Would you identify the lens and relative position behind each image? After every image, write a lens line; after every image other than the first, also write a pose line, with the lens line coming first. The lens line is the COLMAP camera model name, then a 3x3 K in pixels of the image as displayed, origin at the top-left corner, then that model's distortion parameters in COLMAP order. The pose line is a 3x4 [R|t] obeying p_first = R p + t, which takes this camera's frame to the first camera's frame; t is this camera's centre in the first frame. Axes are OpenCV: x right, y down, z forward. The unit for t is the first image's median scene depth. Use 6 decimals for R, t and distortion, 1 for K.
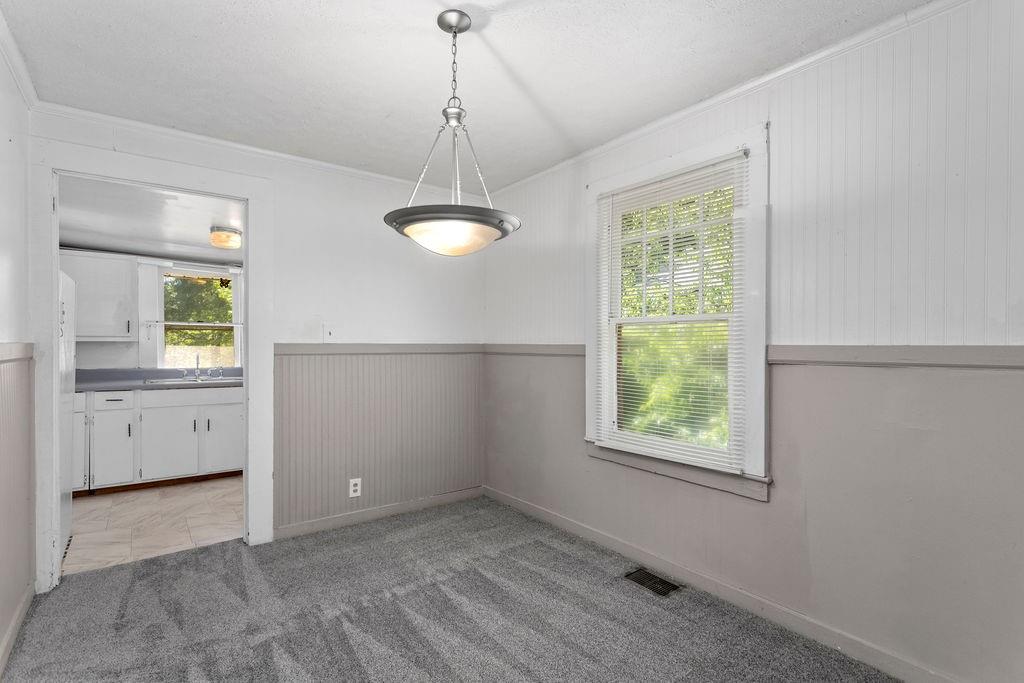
lens RADIAL K [[491.5, 0, 512.0], [0, 491.5, 341.5], [0, 0, 1]] dist [-0.000453, 0.000904]
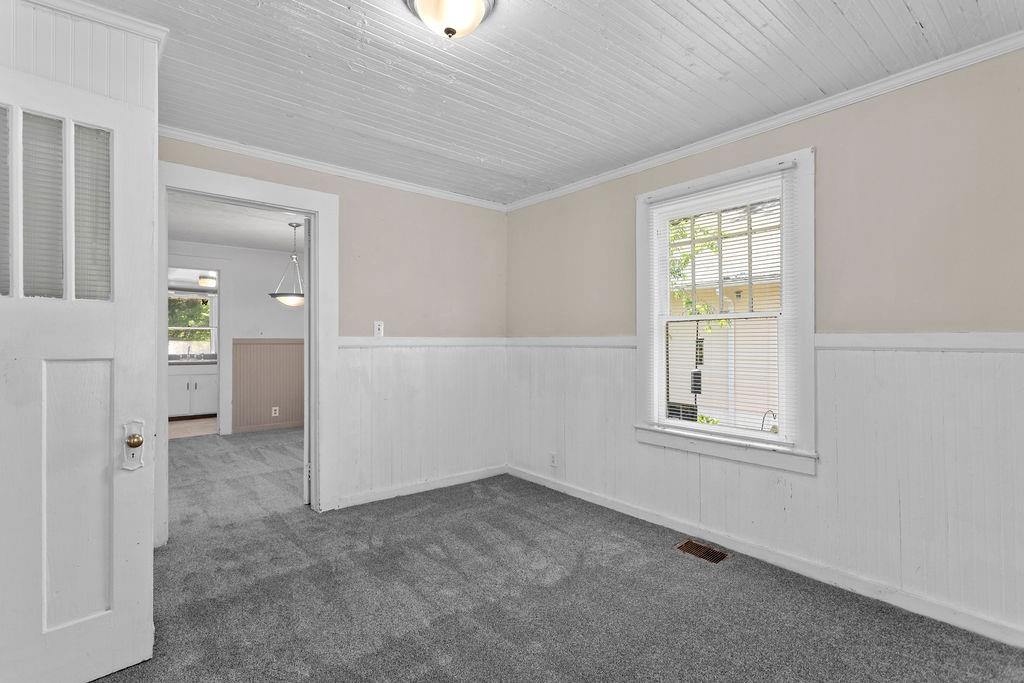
lens RADIAL K [[482.1, 0, 512.0], [0, 482.1, 341.5], [0, 0, 1]] dist [0.002809, 0.000477]
pose [[0.998645, 0.002528, 0.051982, 0.395776], [-0.002717, 0.999990, 0.003563, 0.003958], [-0.051973, -0.003700, 0.998642, -0.739120]]
